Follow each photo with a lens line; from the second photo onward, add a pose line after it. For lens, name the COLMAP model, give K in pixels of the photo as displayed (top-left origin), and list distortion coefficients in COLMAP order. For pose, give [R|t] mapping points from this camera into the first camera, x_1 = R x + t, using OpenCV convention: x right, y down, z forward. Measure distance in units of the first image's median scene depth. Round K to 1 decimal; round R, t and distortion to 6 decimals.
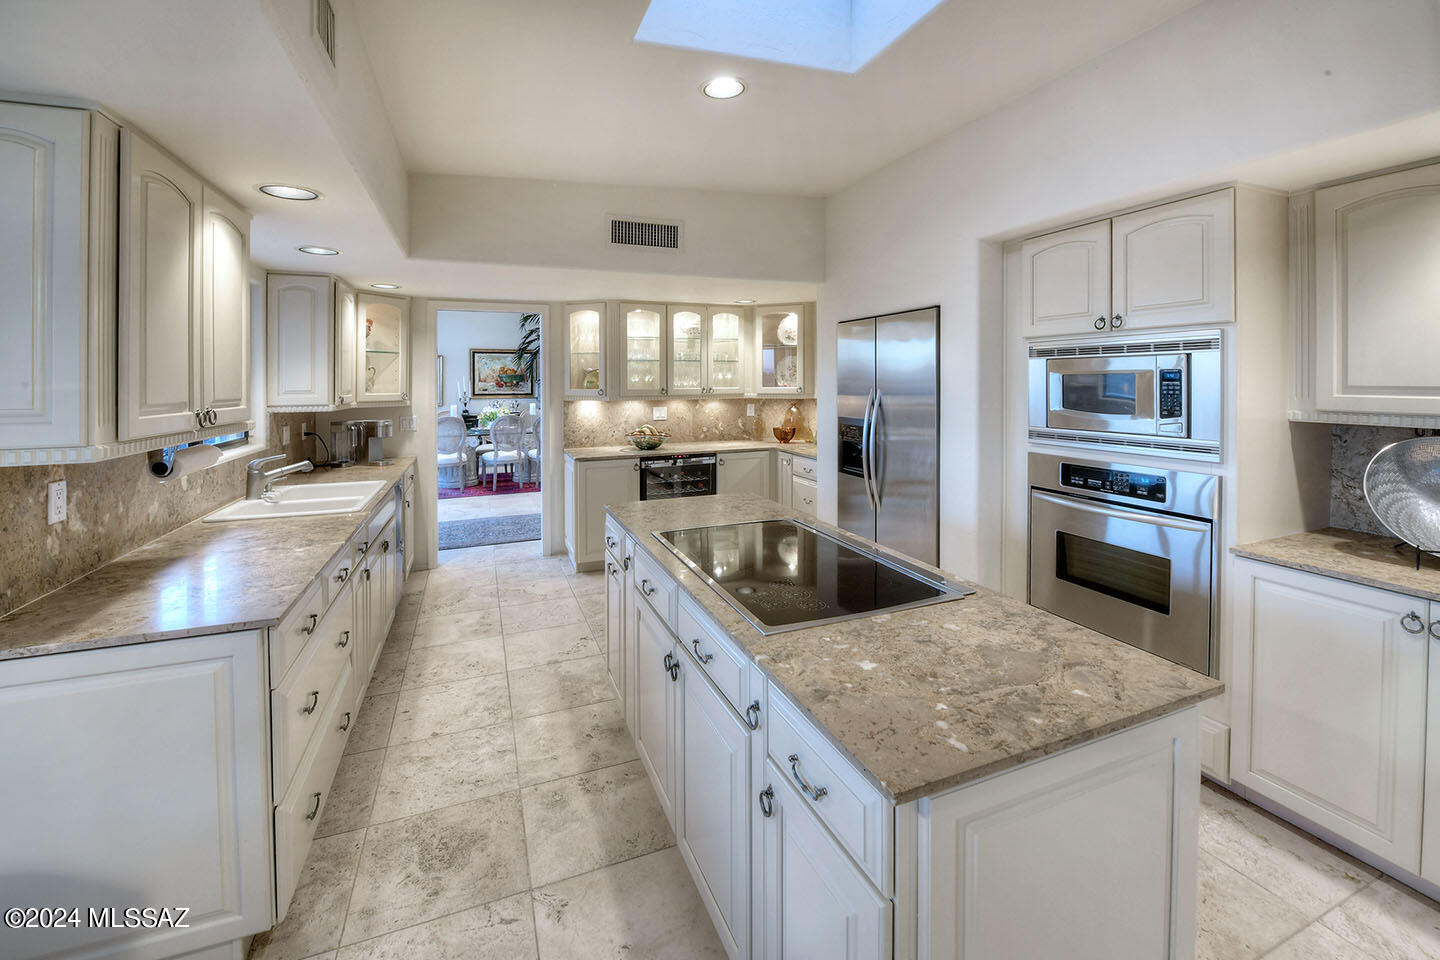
lens RADIAL K [[613.9, 0, 756.2], [0, 613.9, 387.7], [0, 0, 1]] dist [-0.015780, -0.000928]
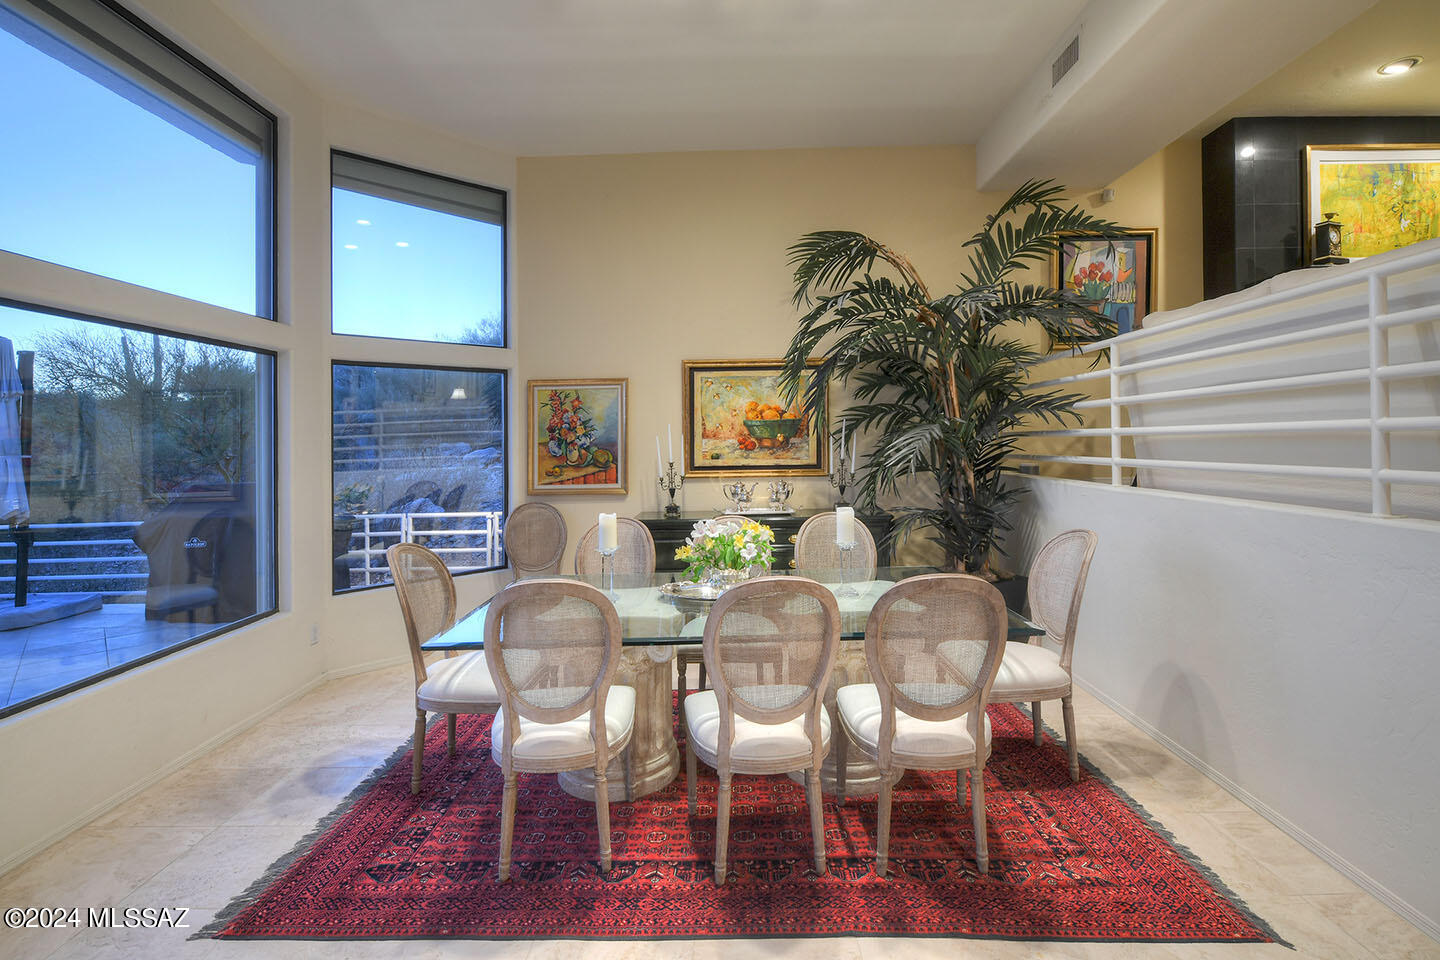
lens RADIAL K [[663.6, 0, 725.1], [0, 663.6, 464.7], [0, 0, 1]] dist [-0.033345, -0.000675]
pose [[0.903513, 0.005258, -0.428528, -0.236632], [0.006463, 0.999644, 0.025893, -0.002920], [0.428512, -0.026165, 0.903157, 0.579283]]
